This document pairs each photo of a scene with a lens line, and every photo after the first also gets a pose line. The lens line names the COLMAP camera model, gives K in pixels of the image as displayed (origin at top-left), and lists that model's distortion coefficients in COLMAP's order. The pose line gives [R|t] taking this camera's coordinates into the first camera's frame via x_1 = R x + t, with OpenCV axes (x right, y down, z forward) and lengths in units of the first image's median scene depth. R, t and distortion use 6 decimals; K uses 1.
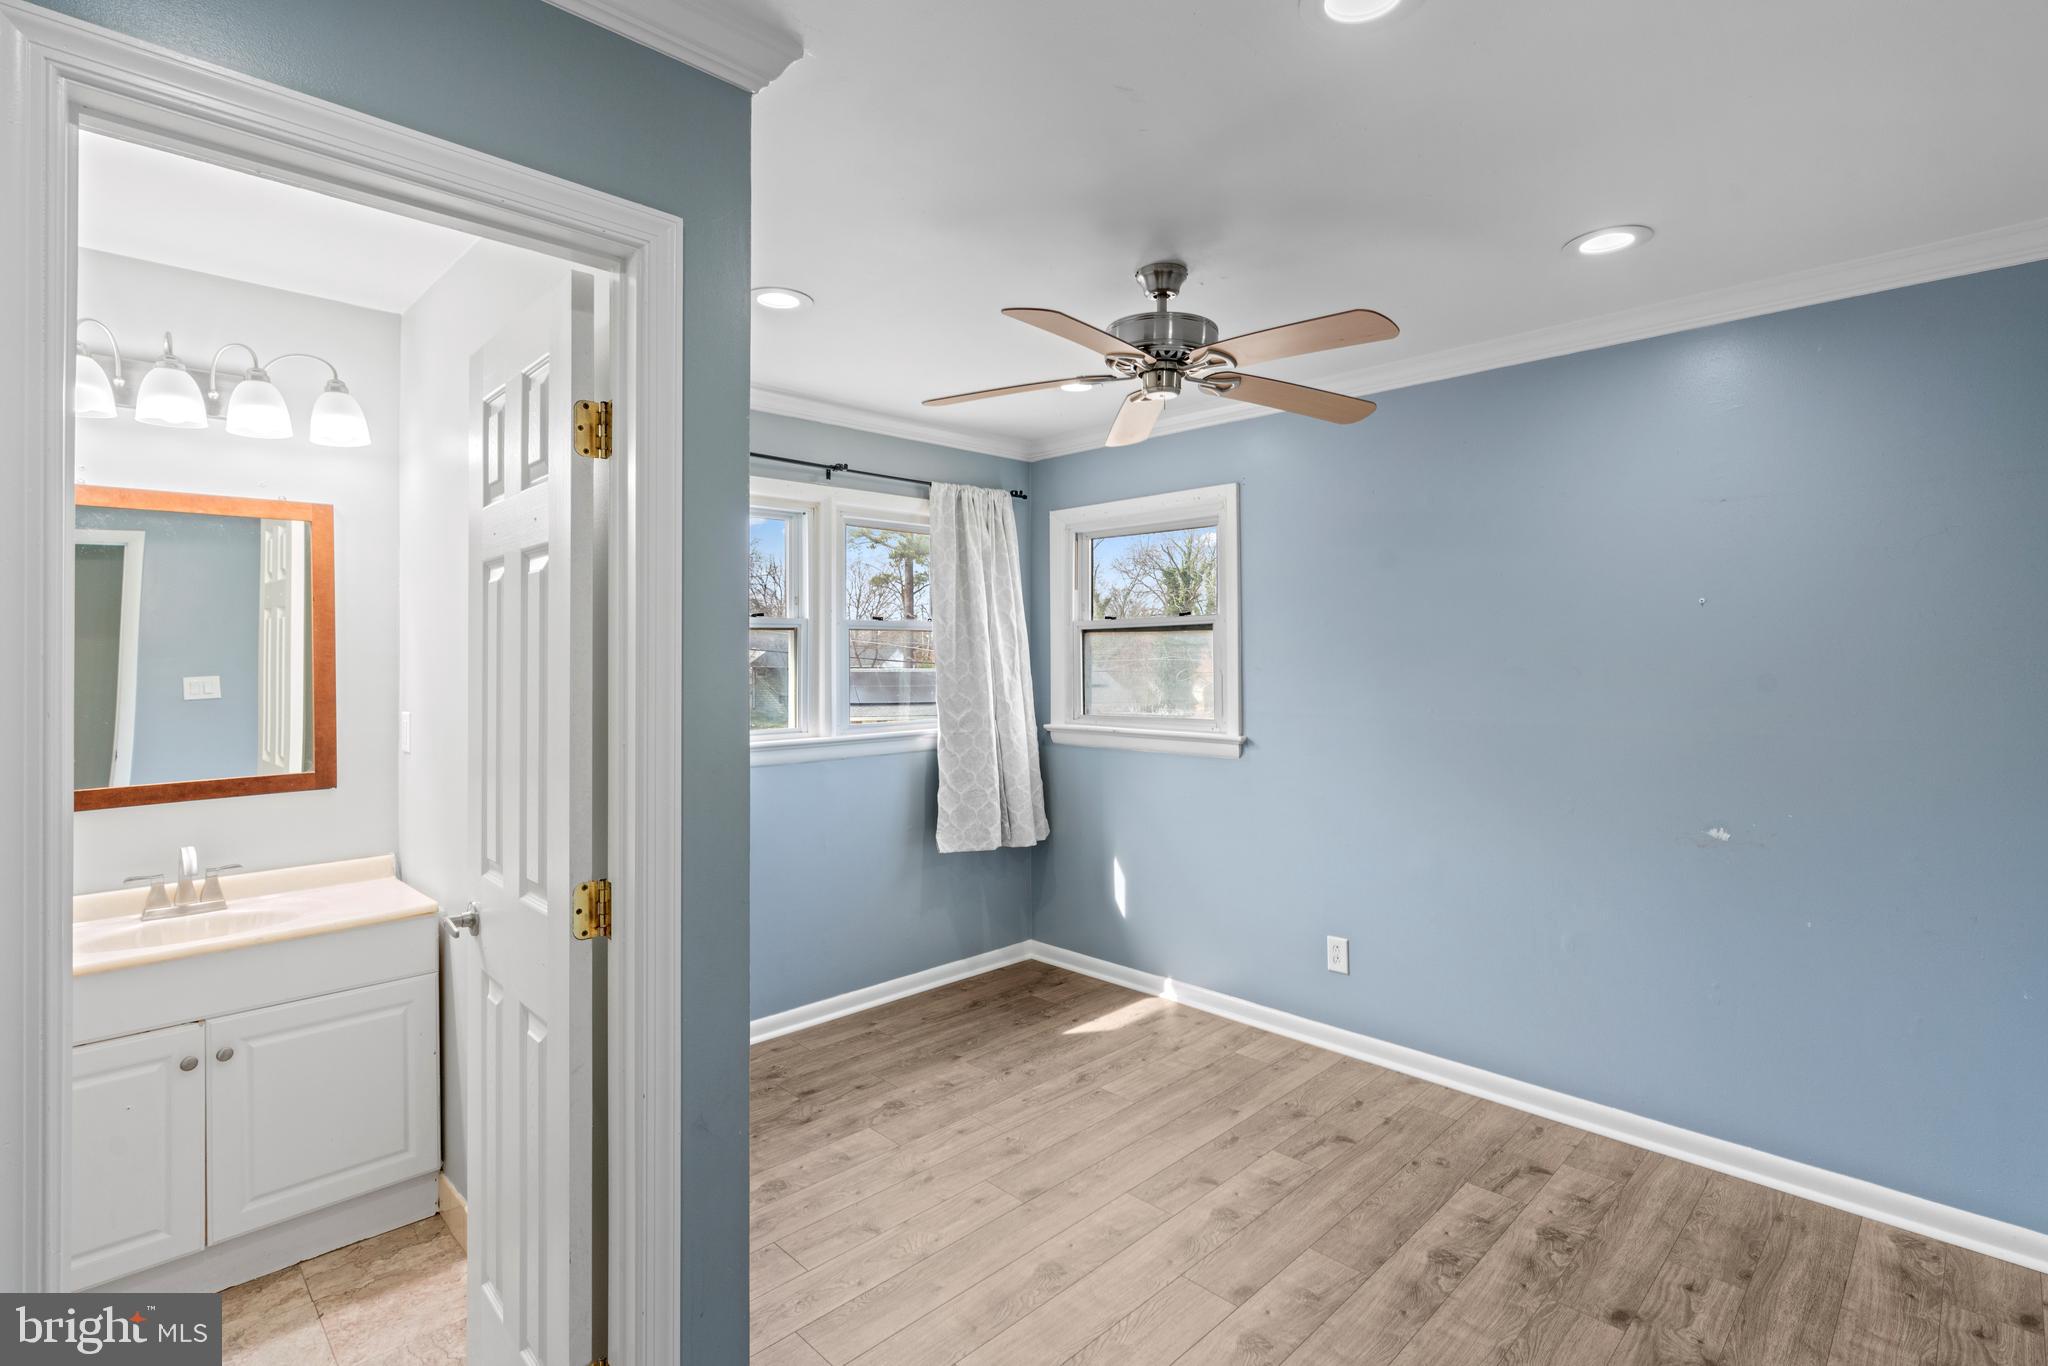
lens RADIAL K [[1018.5, 0, 1028.4], [0, 1018.5, 653.2], [0, 0, 1]] dist [-0.000817, -0.000156]
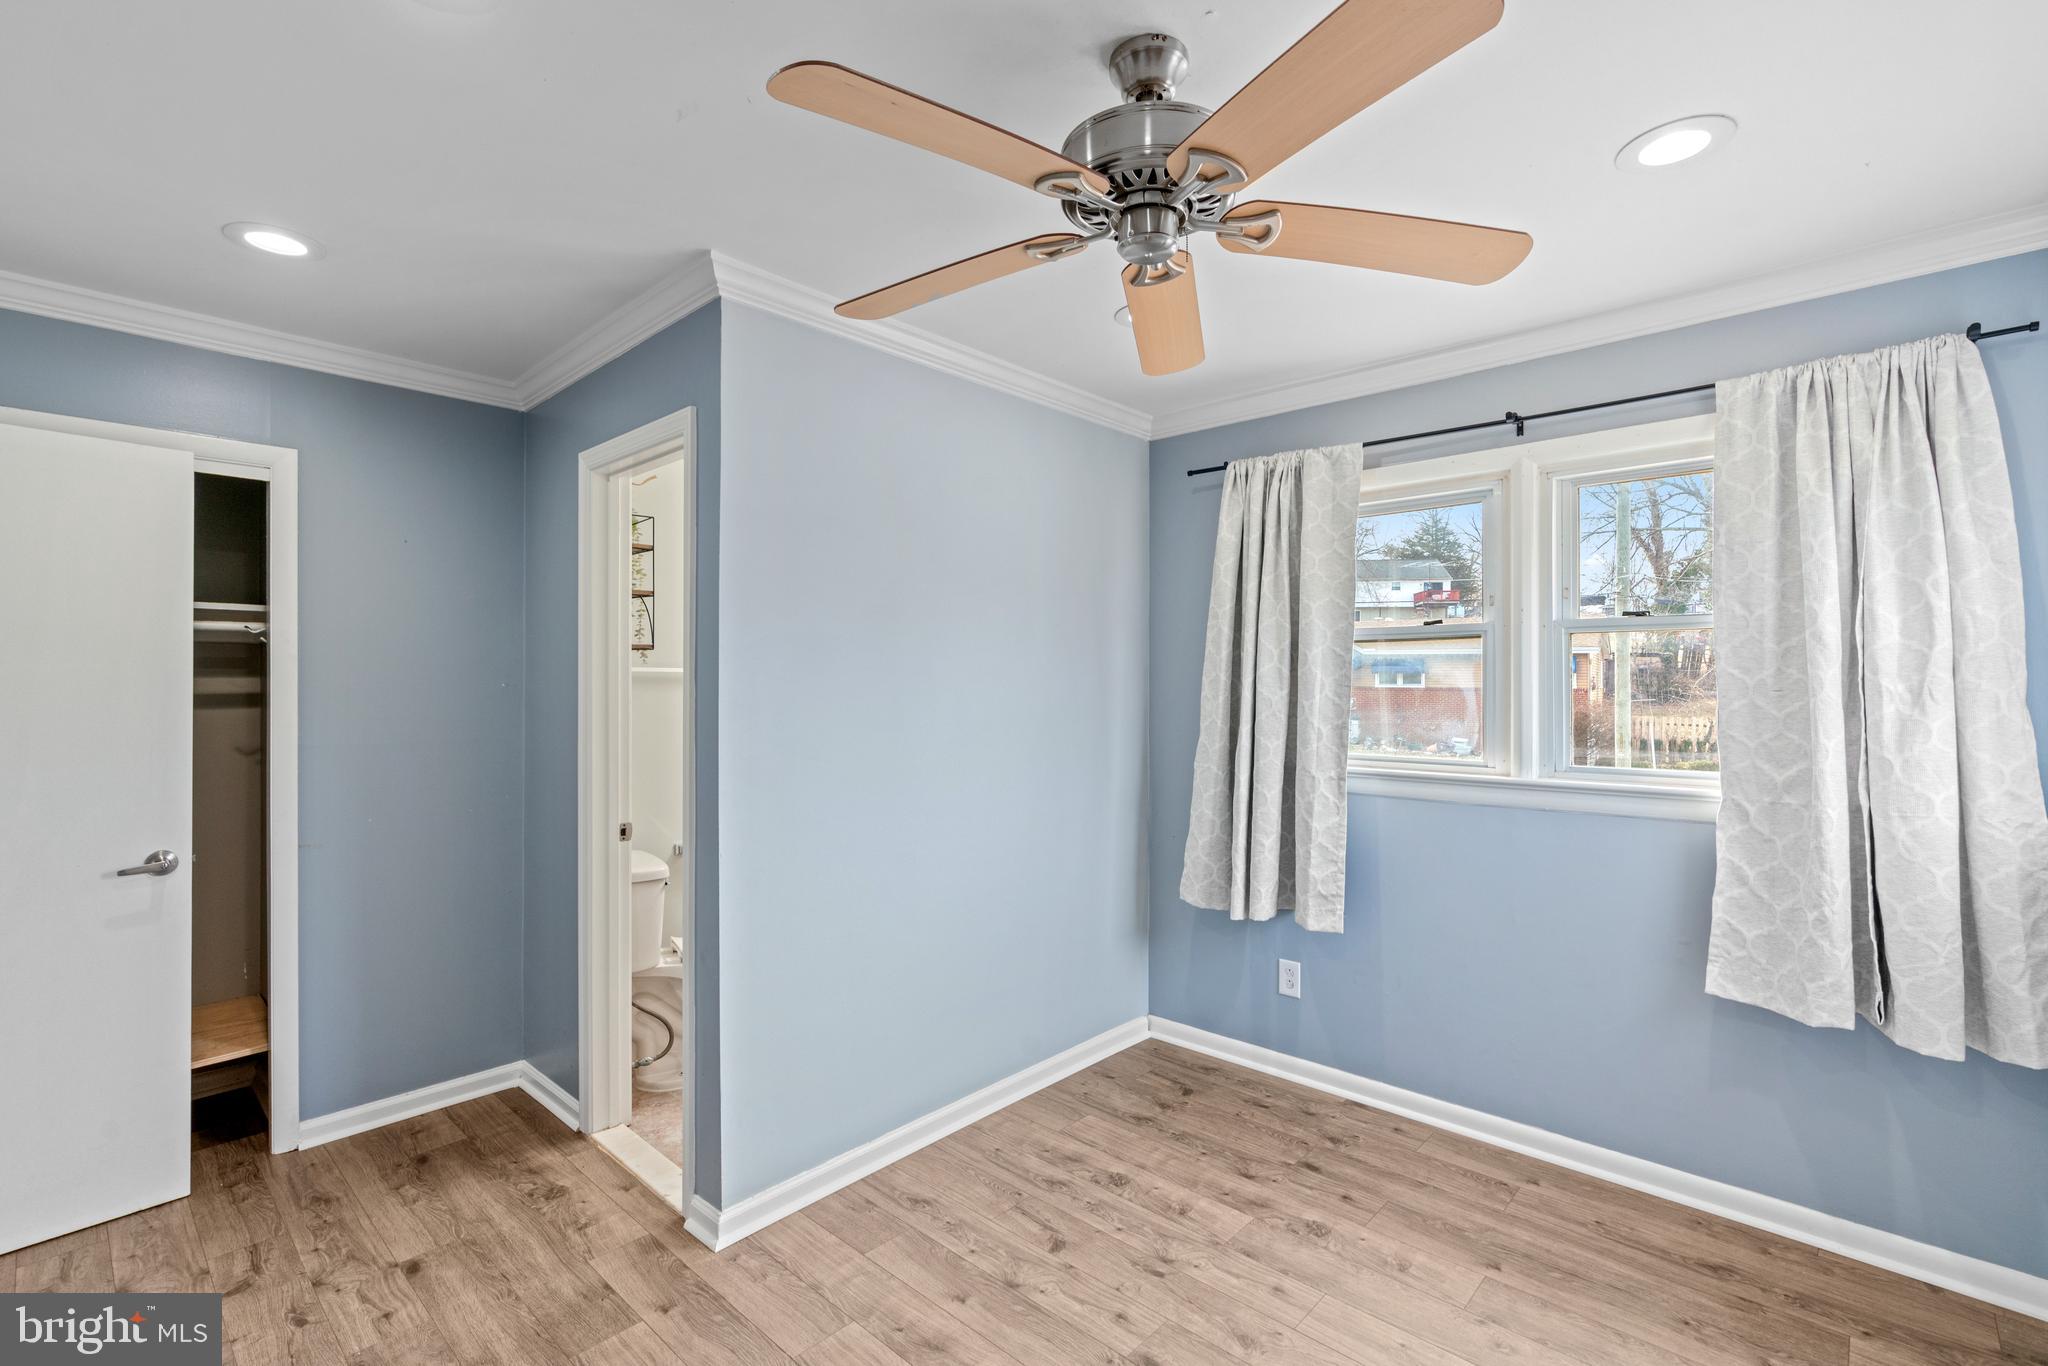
lens RADIAL K [[906.5, 0, 973.8], [0, 906.5, 675.0], [0, 0, 1]] dist [-0.000785, 0.000190]
pose [[0.014474, -0.000327, -0.999895, 0.483092], [0.003363, 0.999994, -0.000278, 0.005725], [0.999890, -0.003359, 0.014475, 0.602319]]
